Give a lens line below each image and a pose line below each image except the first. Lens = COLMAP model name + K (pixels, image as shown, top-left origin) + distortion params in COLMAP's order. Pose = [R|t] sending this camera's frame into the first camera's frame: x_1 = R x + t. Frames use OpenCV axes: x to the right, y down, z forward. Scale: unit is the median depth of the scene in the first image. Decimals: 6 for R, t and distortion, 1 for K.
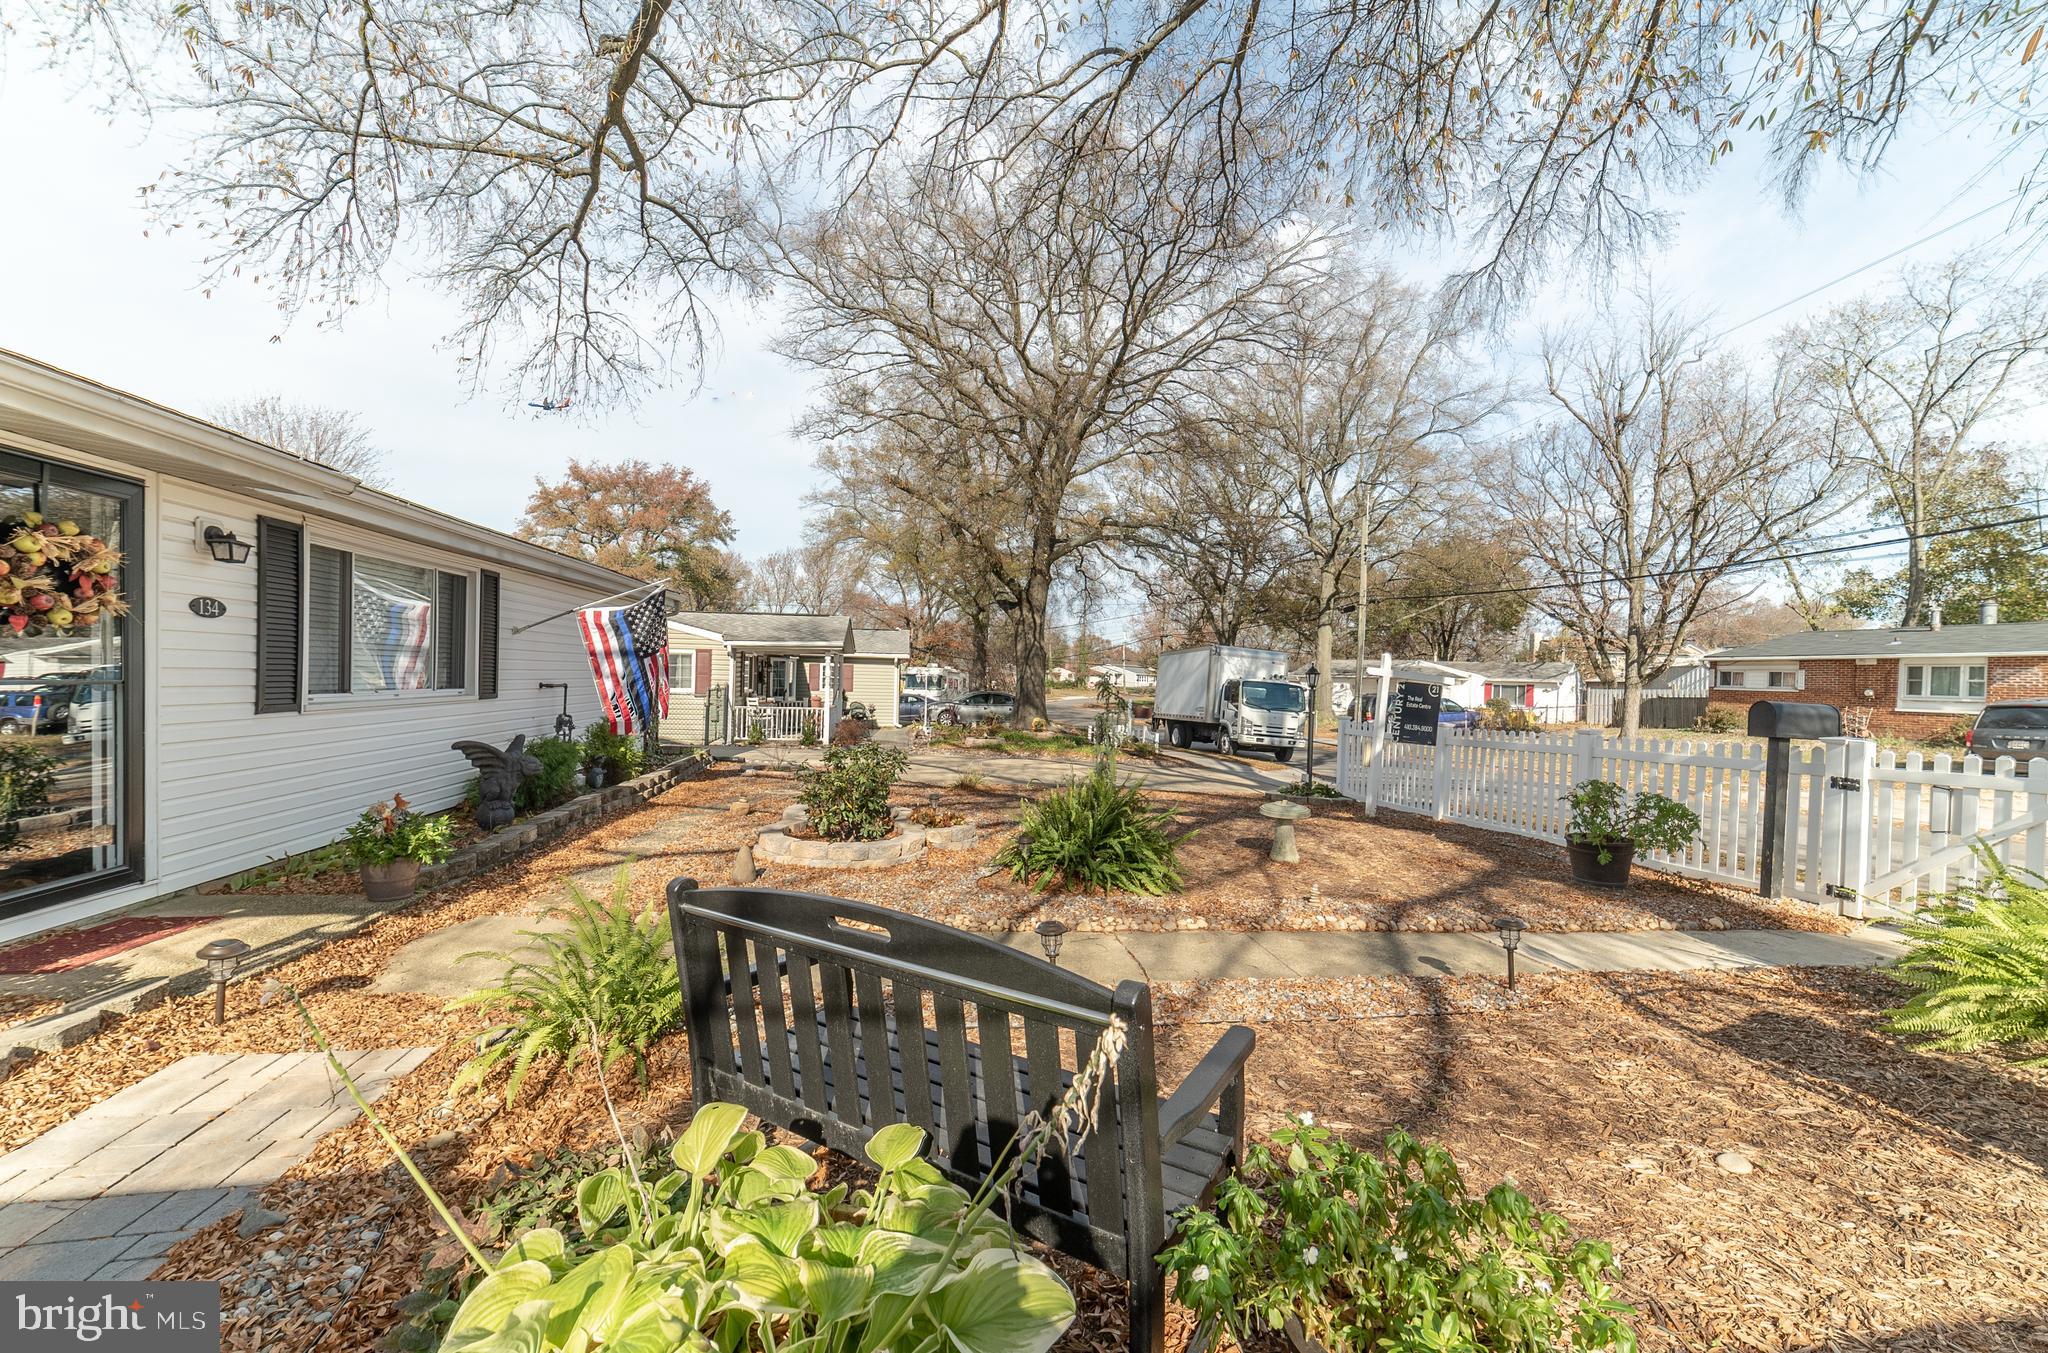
lens RADIAL K [[828.3, 0, 1020.6], [0, 828.3, 681.6], [0, 0, 1]] dist [0.001874, 0.000474]
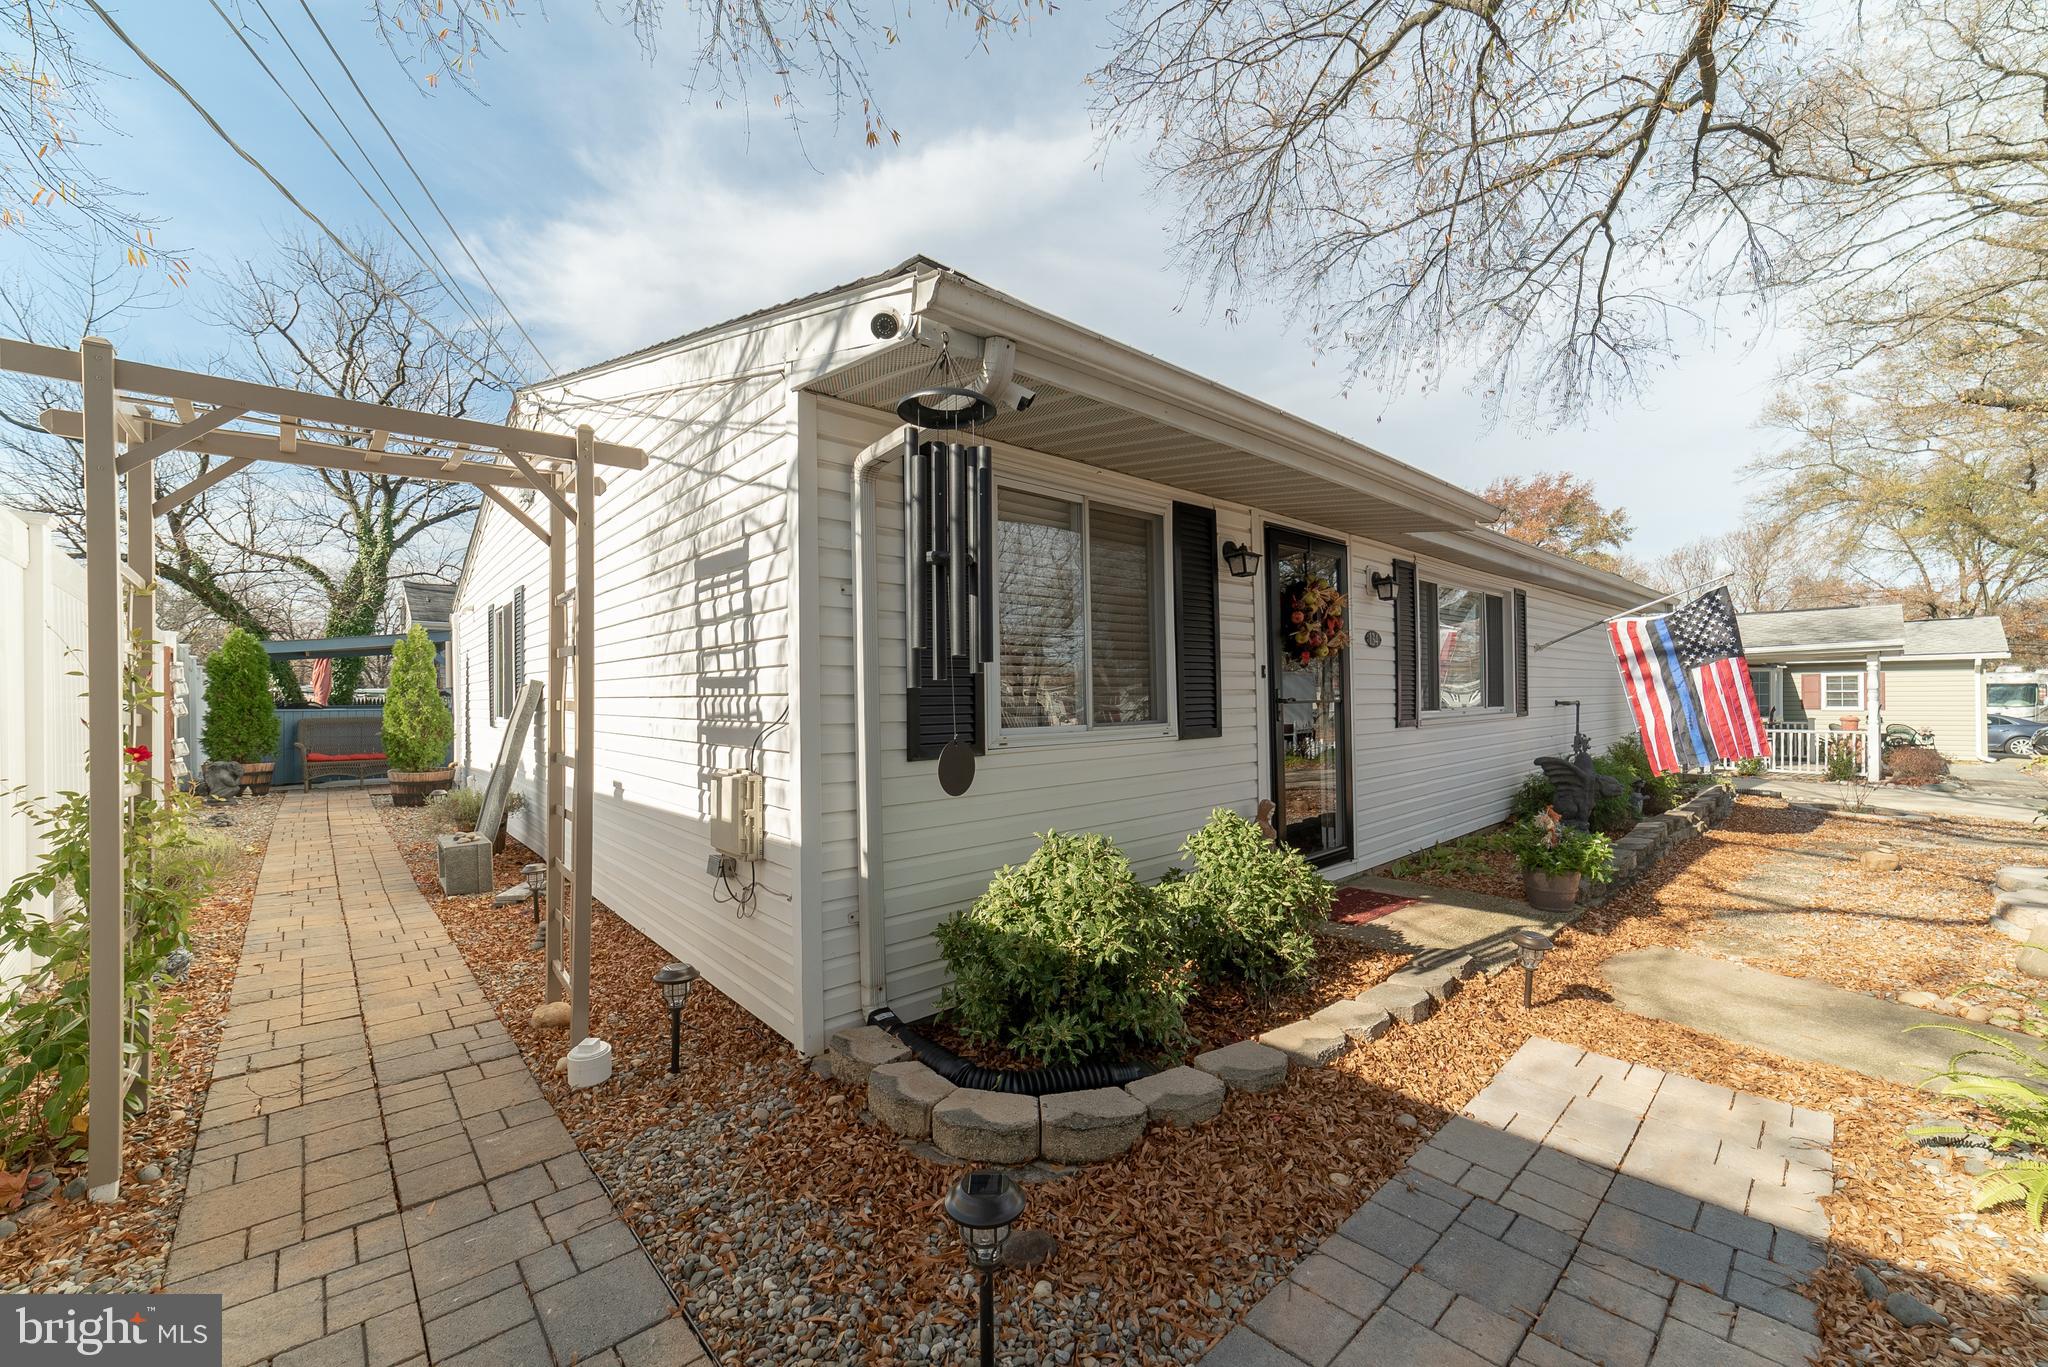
lens RADIAL K [[807.1, 0, 1026.2], [0, 807.1, 690.6], [0, 0, 1]] dist [0.000785, 0.000081]
pose [[0.562915, -0.033524, -0.825835, -0.169664], [0.018016, 0.999437, -0.028291, 0.005988], [0.826318, 0.001047, 0.563202, -0.050006]]
